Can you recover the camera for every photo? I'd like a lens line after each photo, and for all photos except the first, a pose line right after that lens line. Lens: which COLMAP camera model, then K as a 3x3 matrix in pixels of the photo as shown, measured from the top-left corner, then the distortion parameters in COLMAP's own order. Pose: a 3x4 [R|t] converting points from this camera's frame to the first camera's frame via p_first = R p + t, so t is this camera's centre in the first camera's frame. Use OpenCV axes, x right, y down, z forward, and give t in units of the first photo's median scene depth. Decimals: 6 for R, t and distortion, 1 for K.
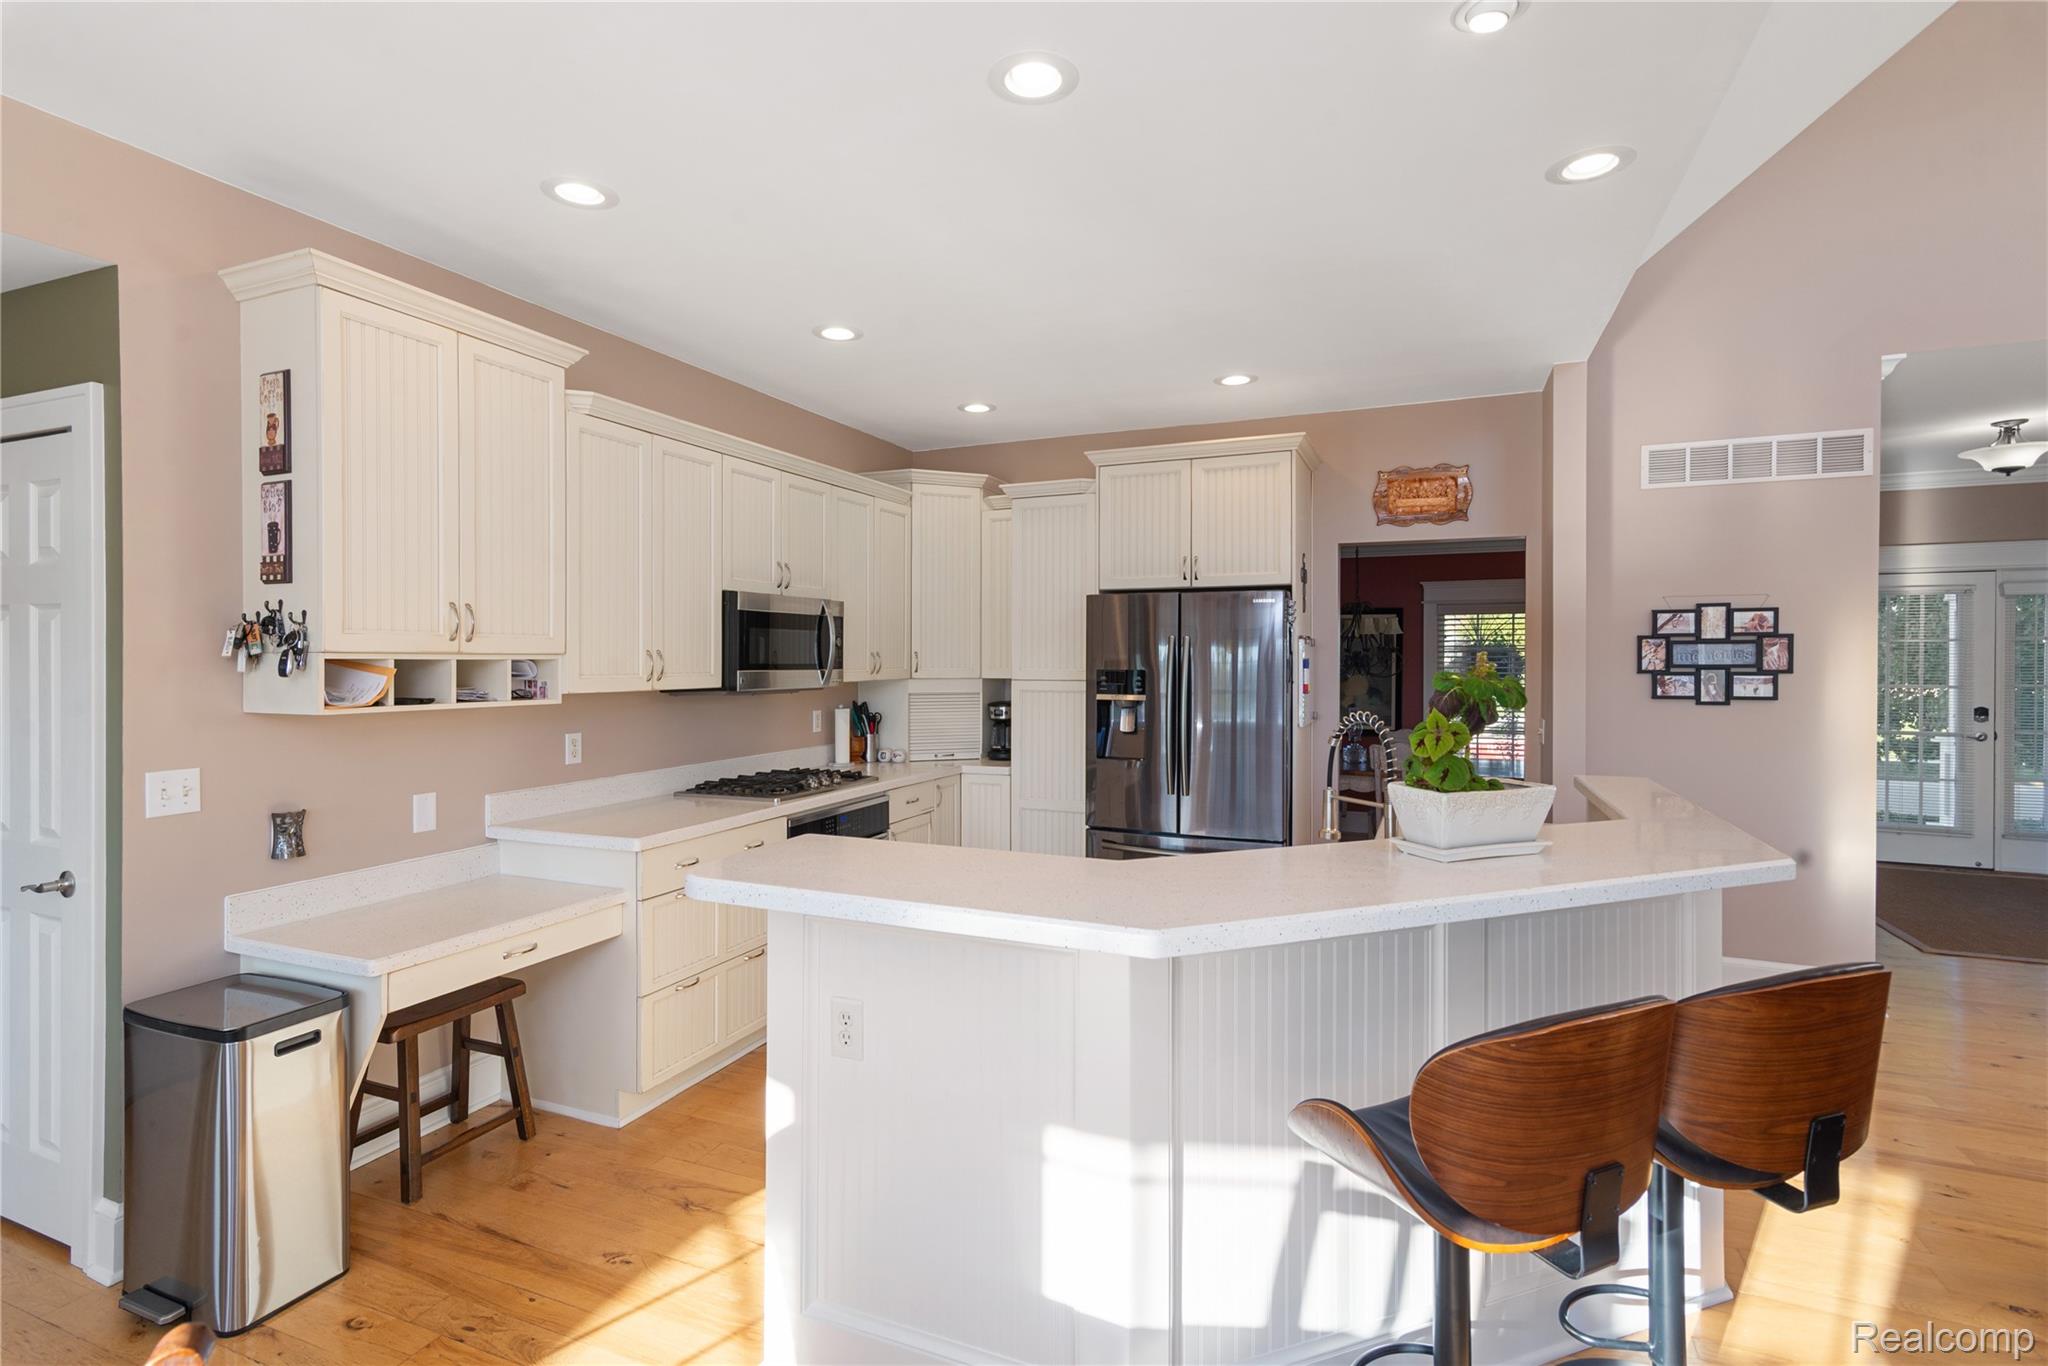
lens RADIAL K [[989.3, 0, 1003.7], [0, 989.3, 679.8], [0, 0, 1]] dist [0.023100, 0.000651]
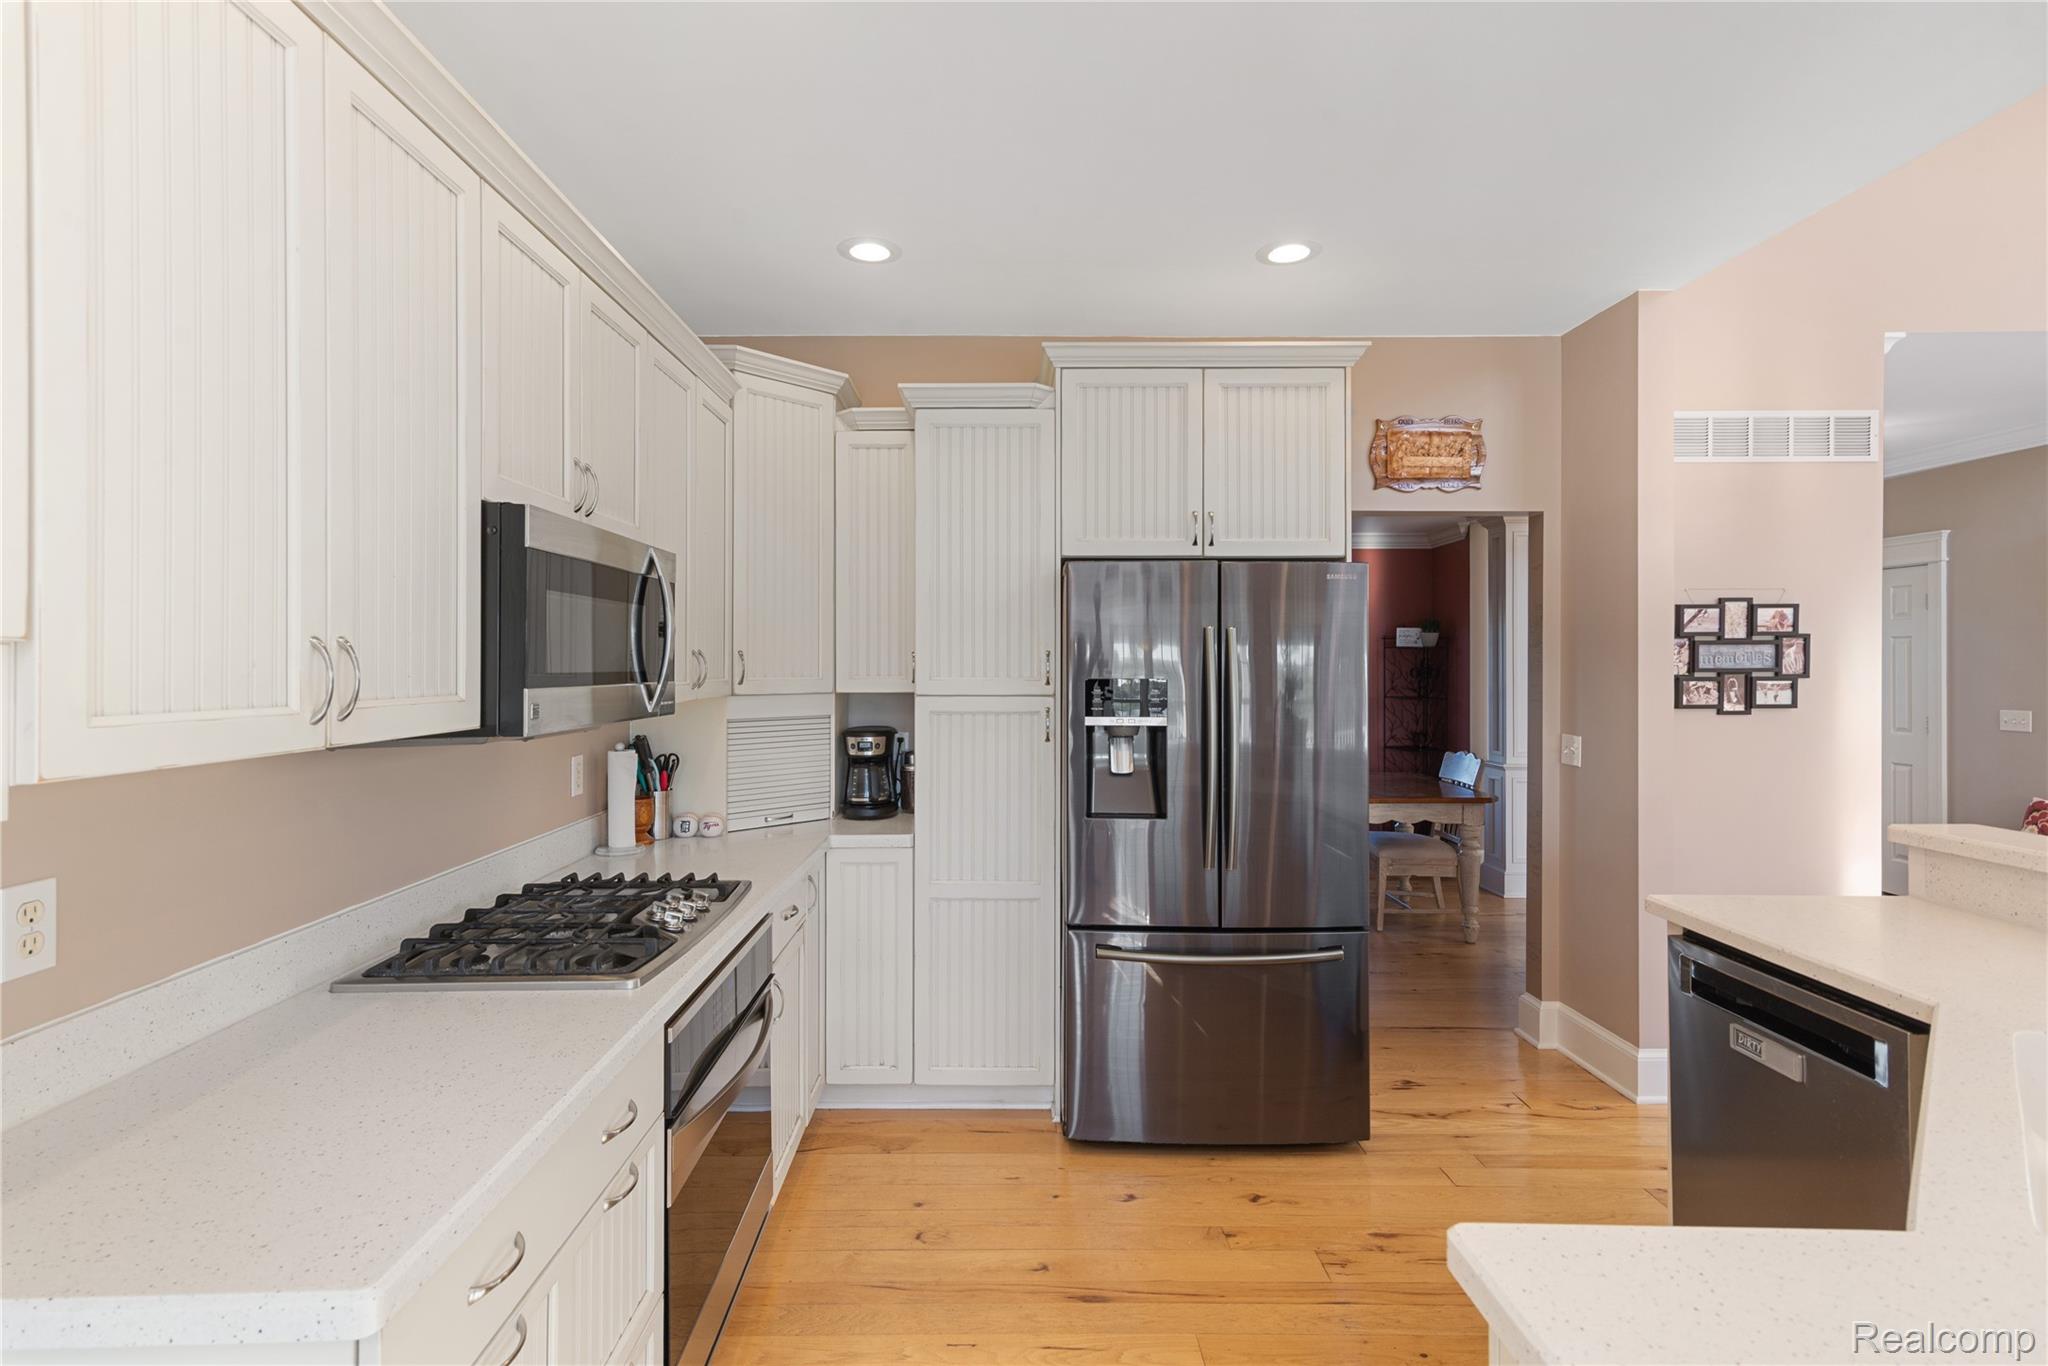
lens RADIAL K [[989.3, 0, 1006.3], [0, 989.3, 674.5], [0, 0, 1]] dist [0.023100, 0.000651]
pose [[0.914088, -0.005544, 0.405477, -0.223054], [0.009447, 0.999926, -0.007626, -0.009076], [-0.405405, 0.010801, 0.914073, 0.458322]]
